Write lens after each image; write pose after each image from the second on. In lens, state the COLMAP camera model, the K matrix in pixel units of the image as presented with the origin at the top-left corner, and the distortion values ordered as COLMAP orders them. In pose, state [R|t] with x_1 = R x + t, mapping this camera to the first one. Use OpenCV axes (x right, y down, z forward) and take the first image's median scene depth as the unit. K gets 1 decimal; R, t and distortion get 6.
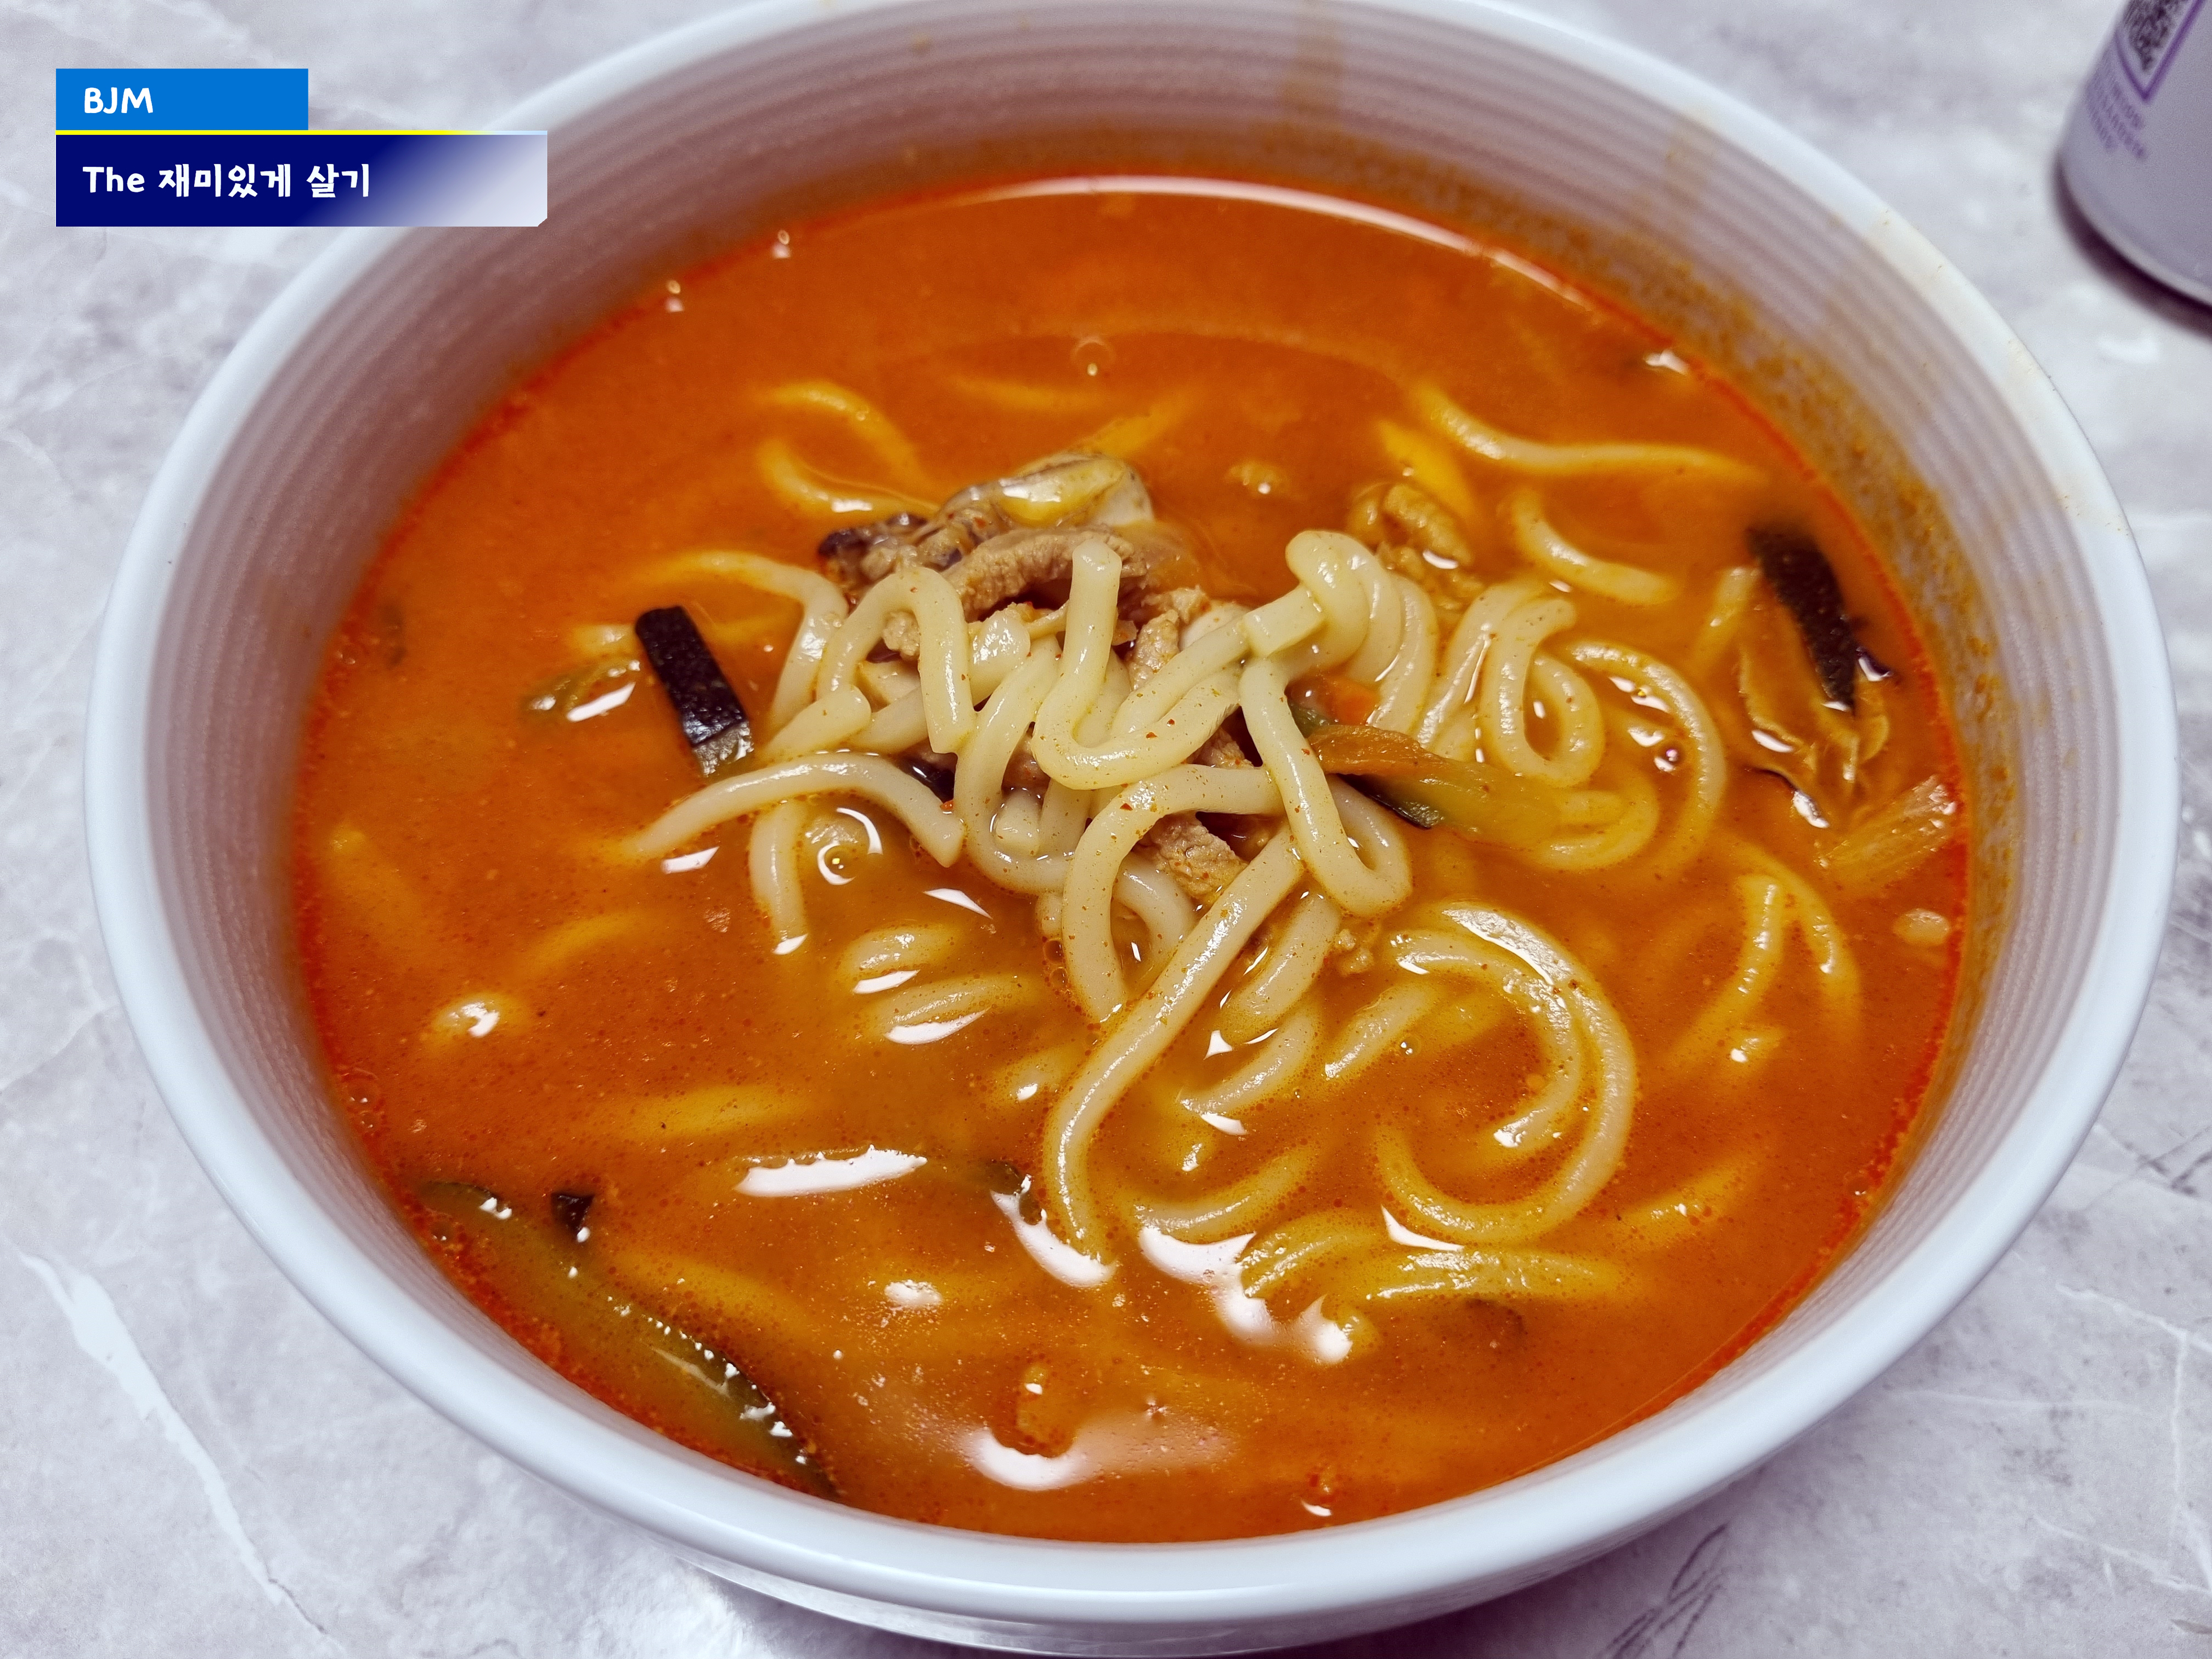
lens RADIAL K [[1759.7, 0, 1128.5], [0, 1759.7, 829.3], [0, 0, 1]] dist [-0.022445, 0.005028]
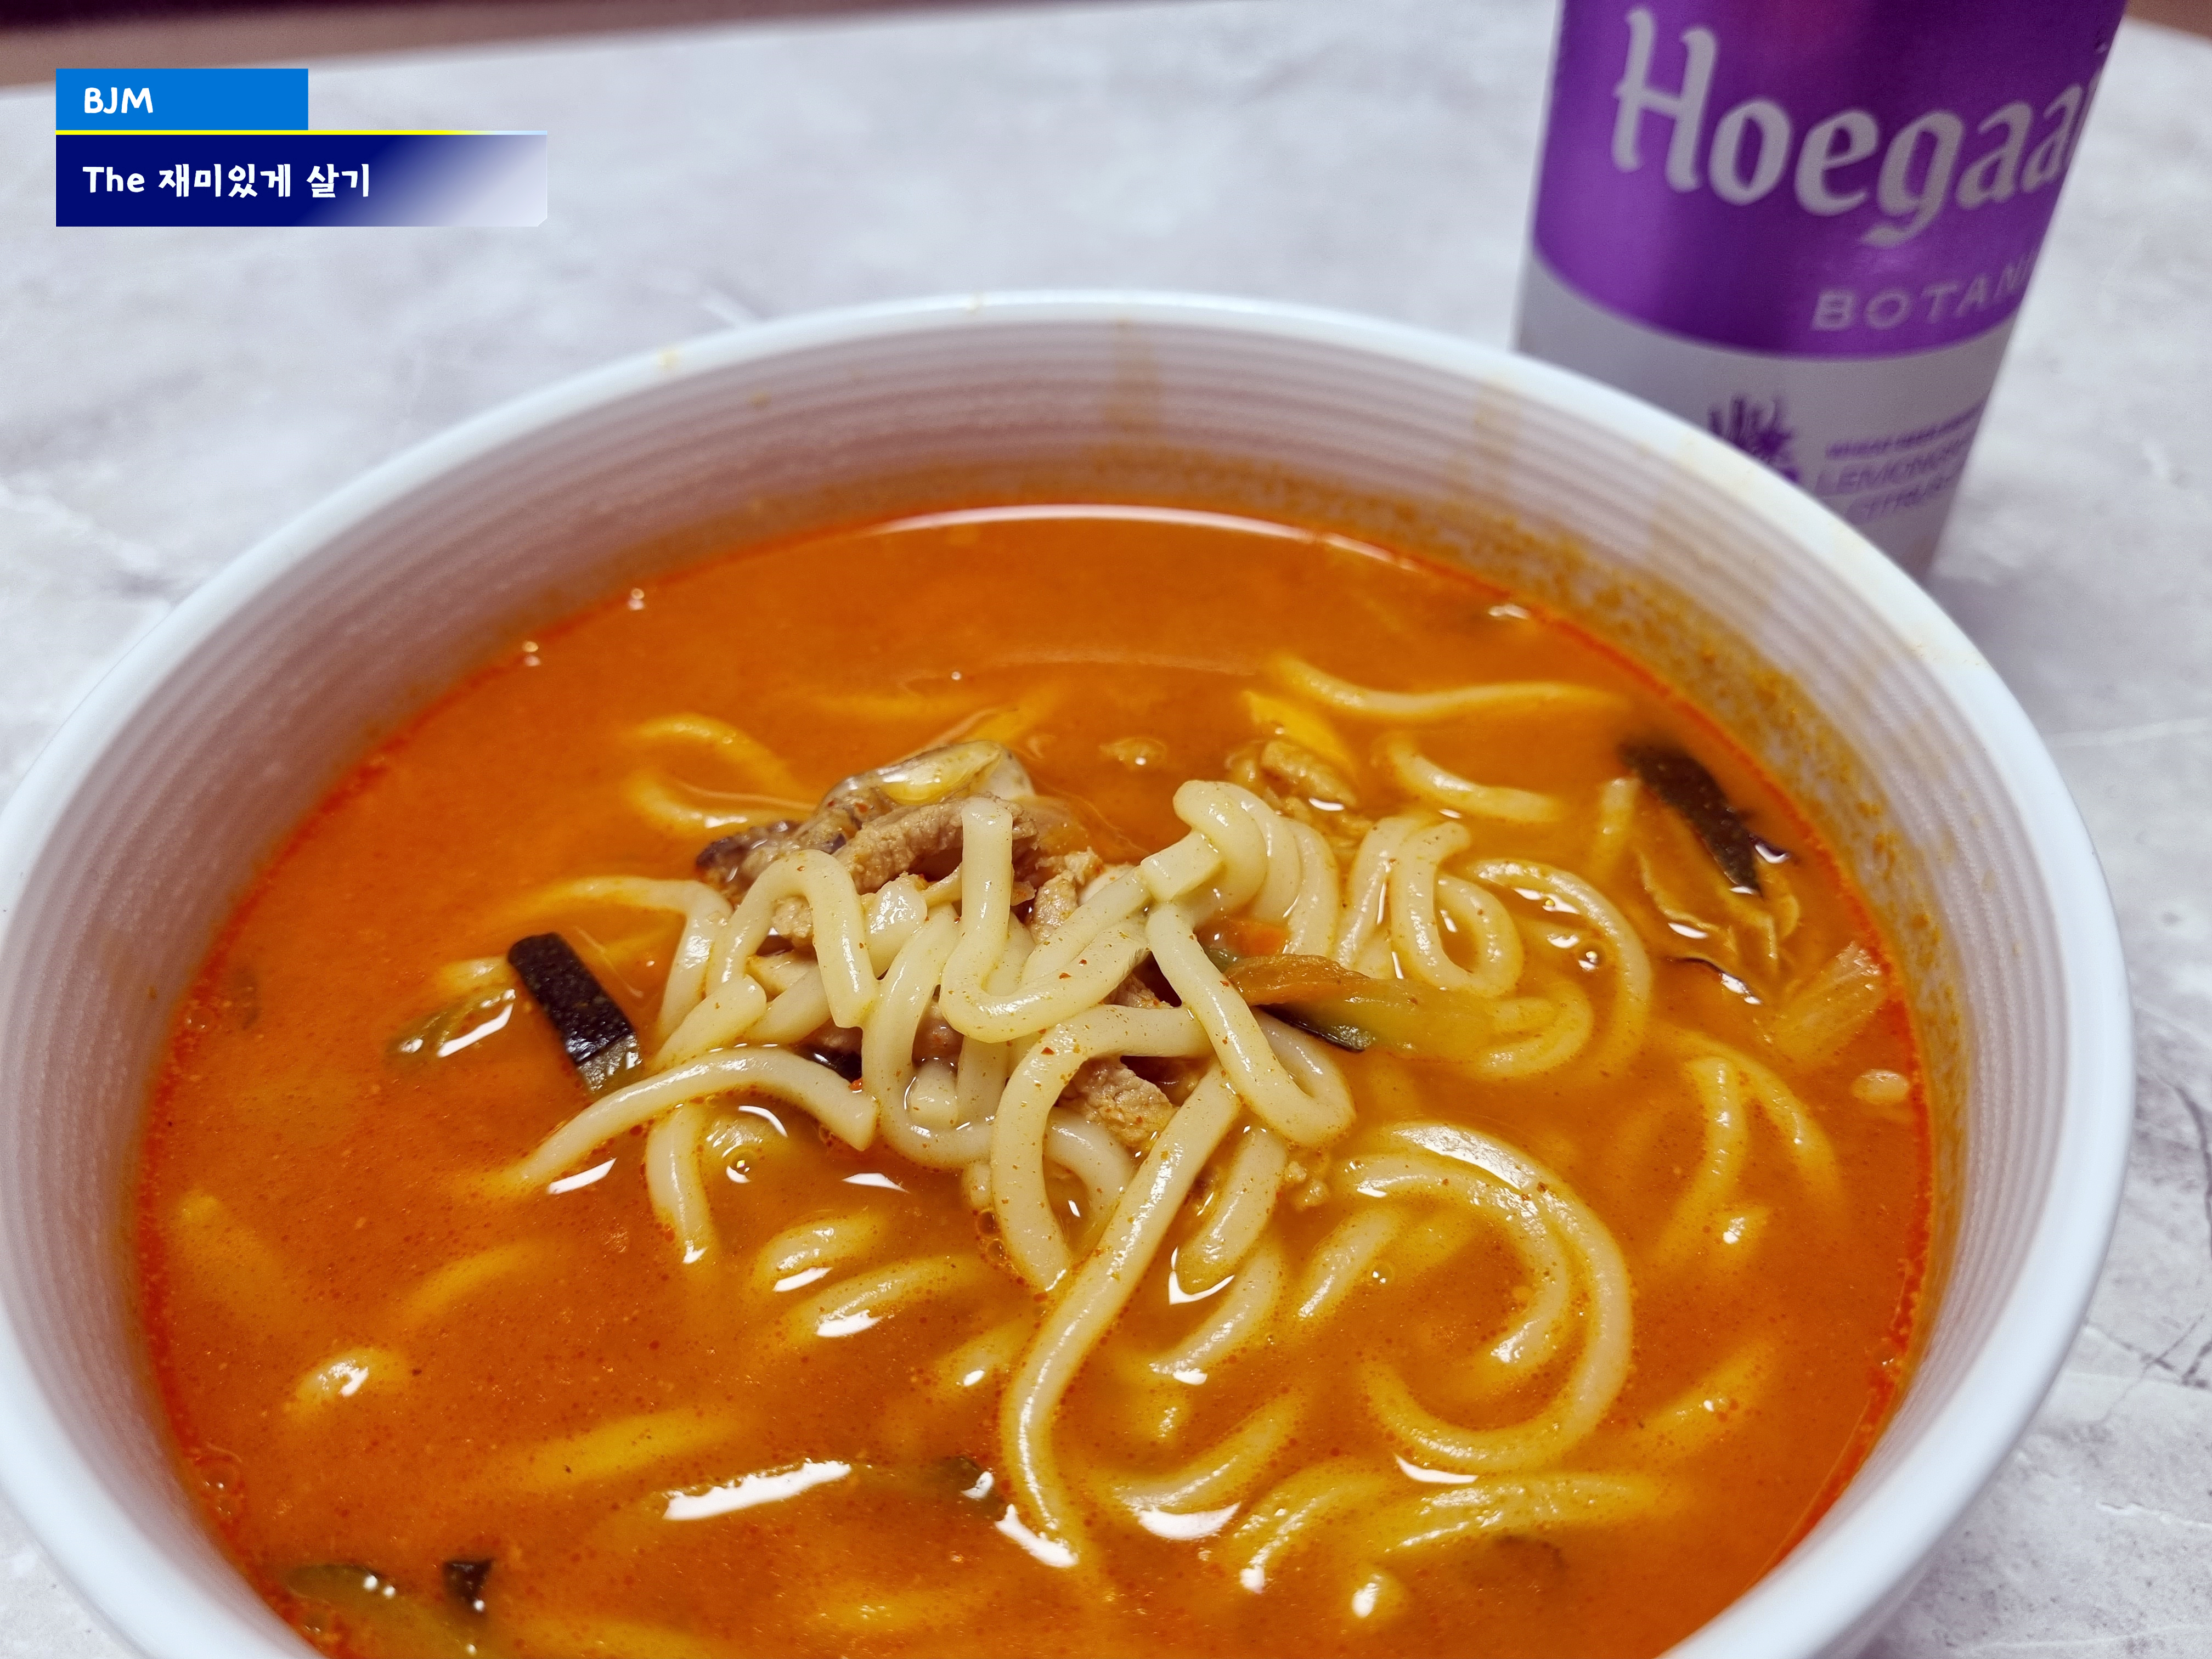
lens RADIAL K [[1762.0, 0, 1106.0], [0, 1762.0, 829.5], [0, 0, 1]] dist [-0.016108, -0.013048]
pose [[0.990852, -0.109506, 0.078872, -0.028826], [0.126058, 0.959689, -0.251209, 0.103745], [-0.048183, 0.258853, 0.964714, 0.049722]]
